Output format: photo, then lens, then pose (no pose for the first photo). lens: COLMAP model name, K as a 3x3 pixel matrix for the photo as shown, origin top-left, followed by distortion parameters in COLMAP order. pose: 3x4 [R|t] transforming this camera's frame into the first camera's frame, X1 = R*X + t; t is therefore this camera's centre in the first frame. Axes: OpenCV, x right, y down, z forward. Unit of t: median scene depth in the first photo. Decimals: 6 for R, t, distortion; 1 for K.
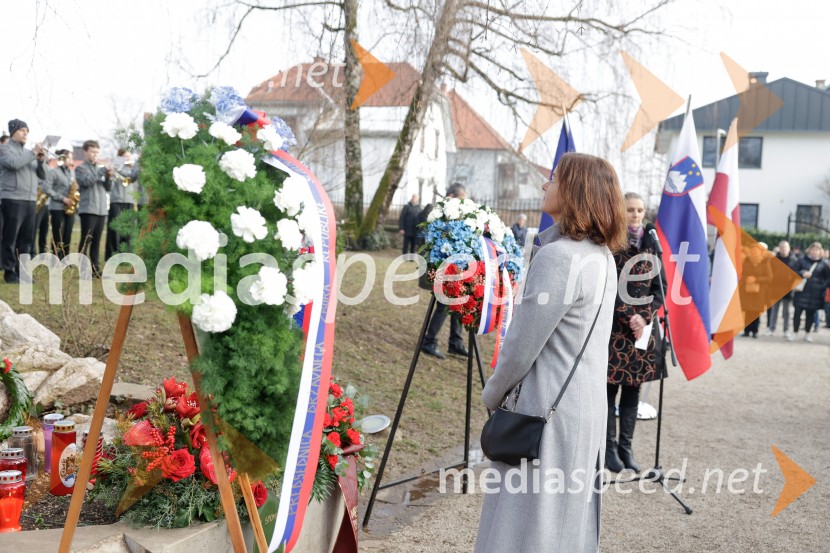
lens RADIAL K [[896.2, 0, 410.1], [0, 896.2, 279.5], [0, 0, 1]] dist [0.002020, 0.000000]
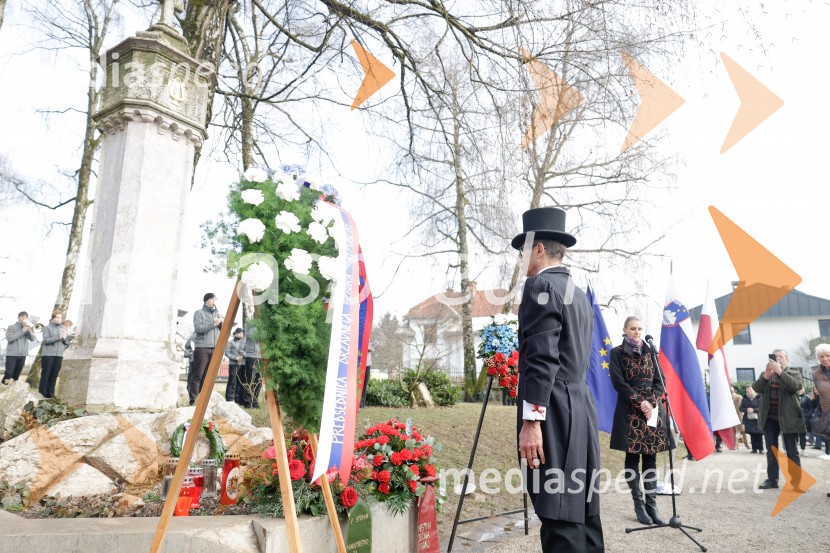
lens RADIAL K [[558.6, 0, 413.1], [0, 558.6, 275.3], [0, 0, 1]] dist [0.004110, -0.005183]
pose [[0.984282, -0.057485, -0.166989, 0.029032], [0.009881, 0.961987, -0.272915, 0.046872], [0.176330, 0.266975, 0.947434, 0.033601]]
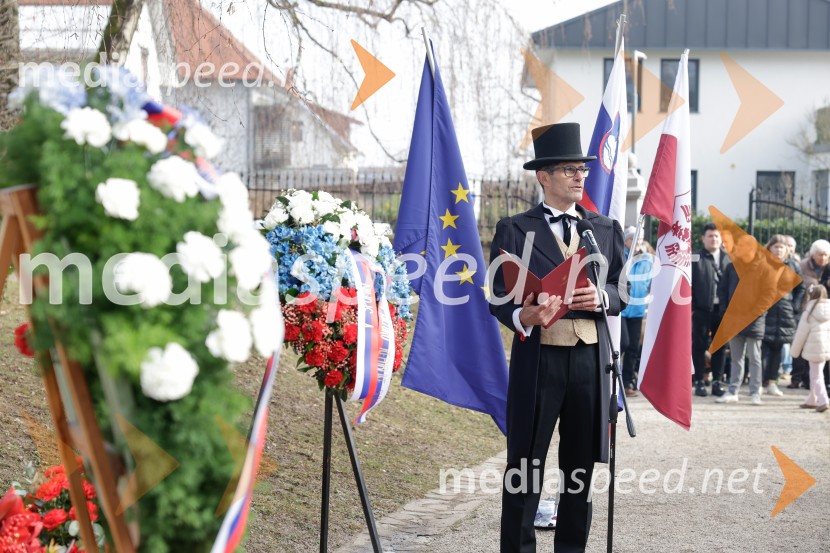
lens RADIAL K [[1614.4, 0, 415.8], [0, 1614.4, 277.9], [0, 0, 1]] dist [0.009683, 0.000000]
pose [[0.979454, -0.028673, 0.199617, -0.047688], [0.032828, 0.999307, -0.017534, -0.002309], [-0.198976, 0.023727, 0.979717, -0.068773]]
